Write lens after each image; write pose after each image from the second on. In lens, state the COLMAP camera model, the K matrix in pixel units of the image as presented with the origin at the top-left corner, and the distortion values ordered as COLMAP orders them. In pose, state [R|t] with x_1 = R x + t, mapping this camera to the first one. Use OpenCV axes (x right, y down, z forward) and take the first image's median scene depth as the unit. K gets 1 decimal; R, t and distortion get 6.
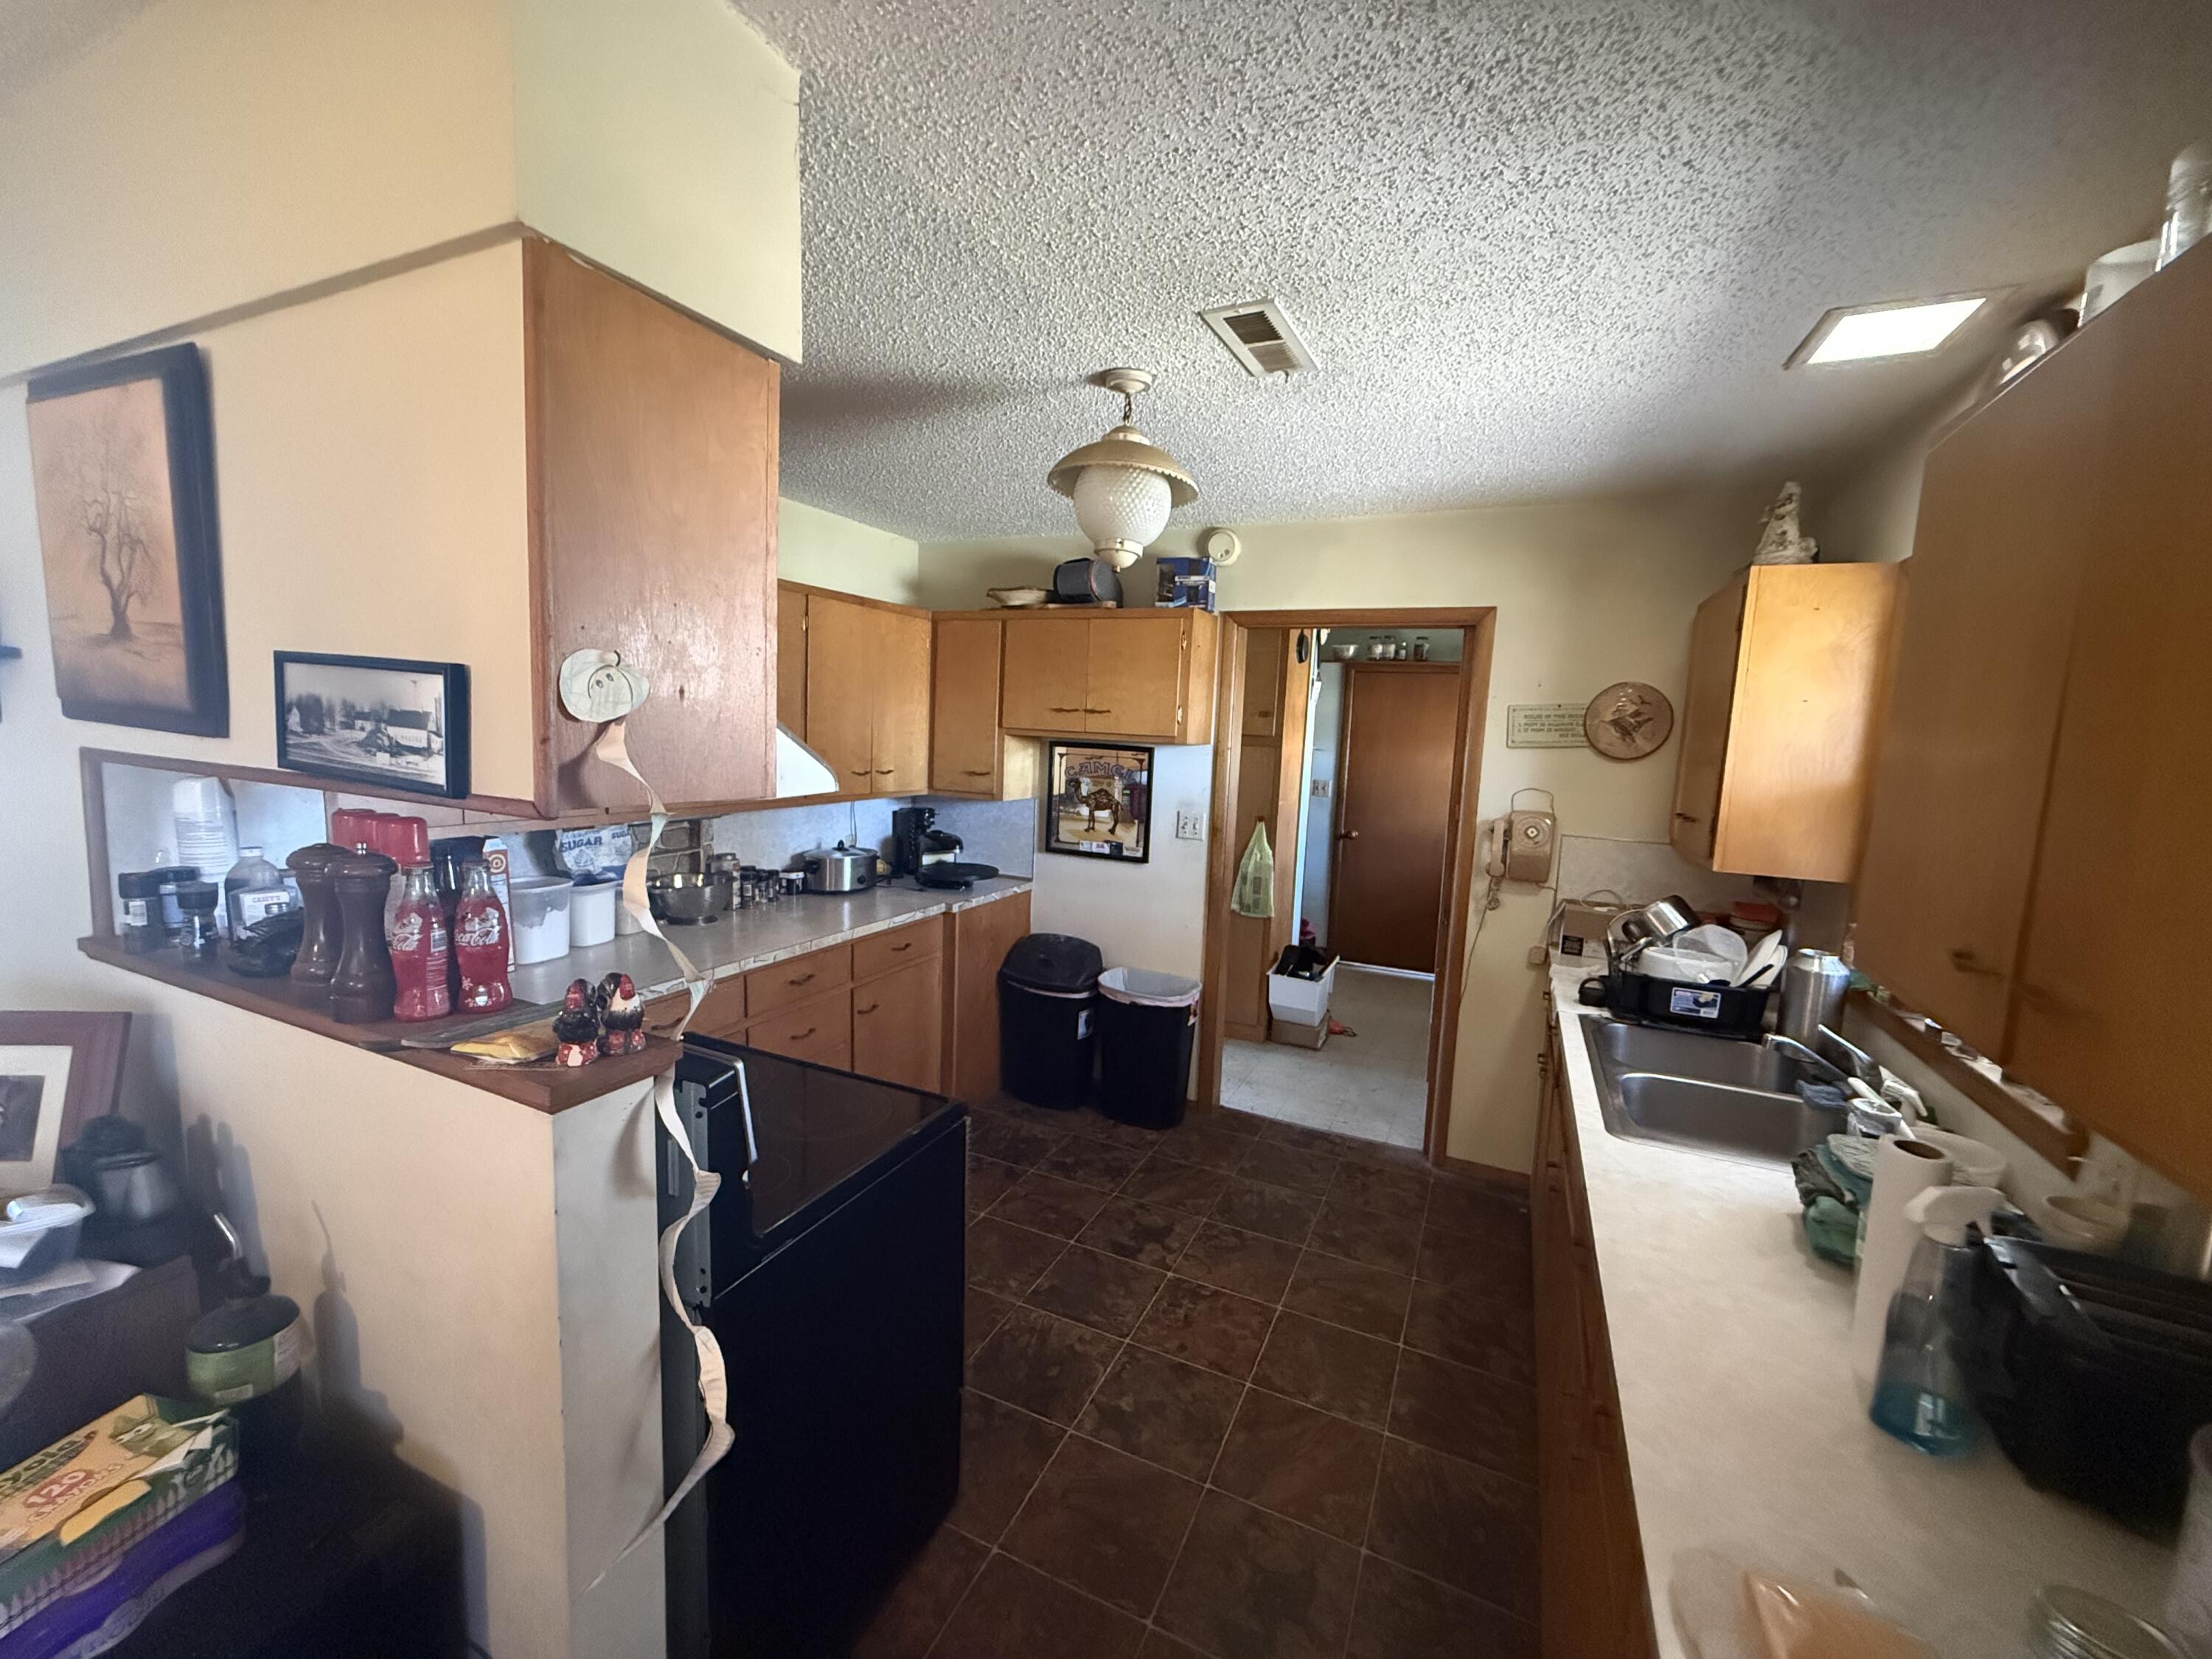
lens RADIAL K [[885.2, 0, 1107.2], [0, 885.2, 820.8], [0, 0, 1]] dist [0.000781, 0.000007]
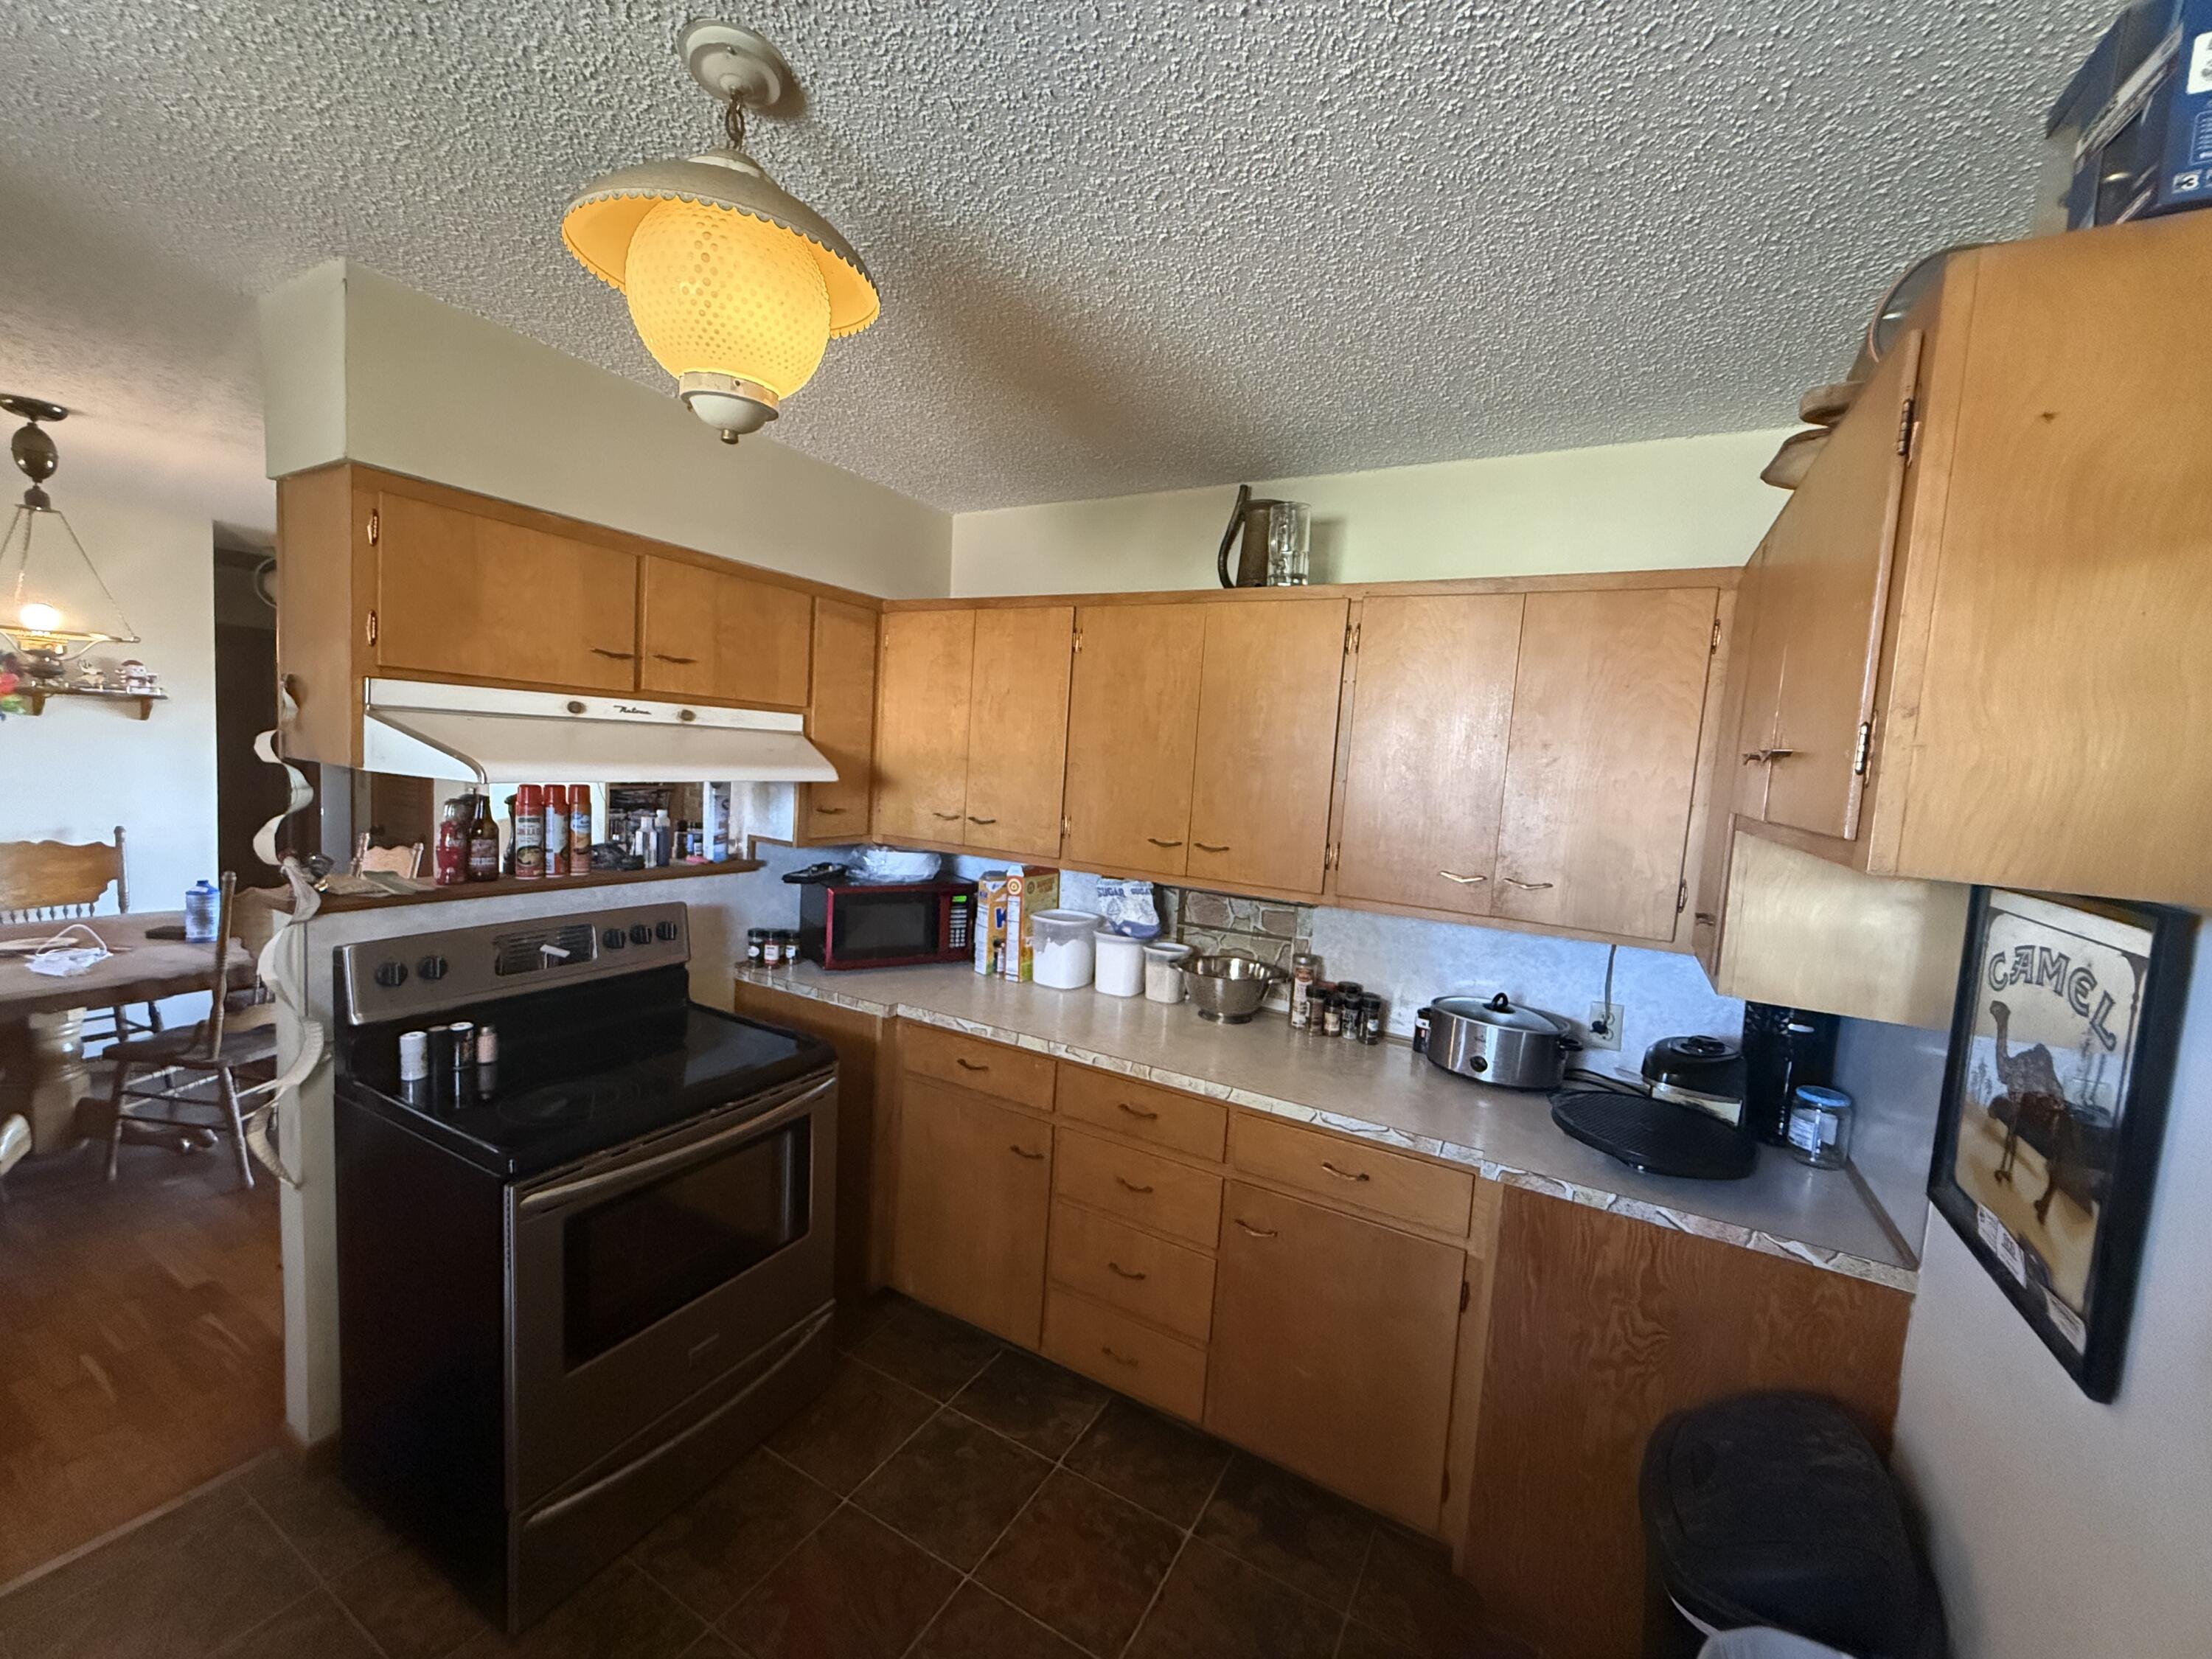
lens RADIAL K [[885.2, 0, 1103.6], [0, 885.2, 835.2], [0, 0, 1]] dist [0.000781, 0.000007]
pose [[-0.076514, 0.040396, -0.996250, 0.373710], [-0.179178, 0.982356, 0.053594, -0.081357], [0.980837, 0.182607, -0.067926, 0.923369]]
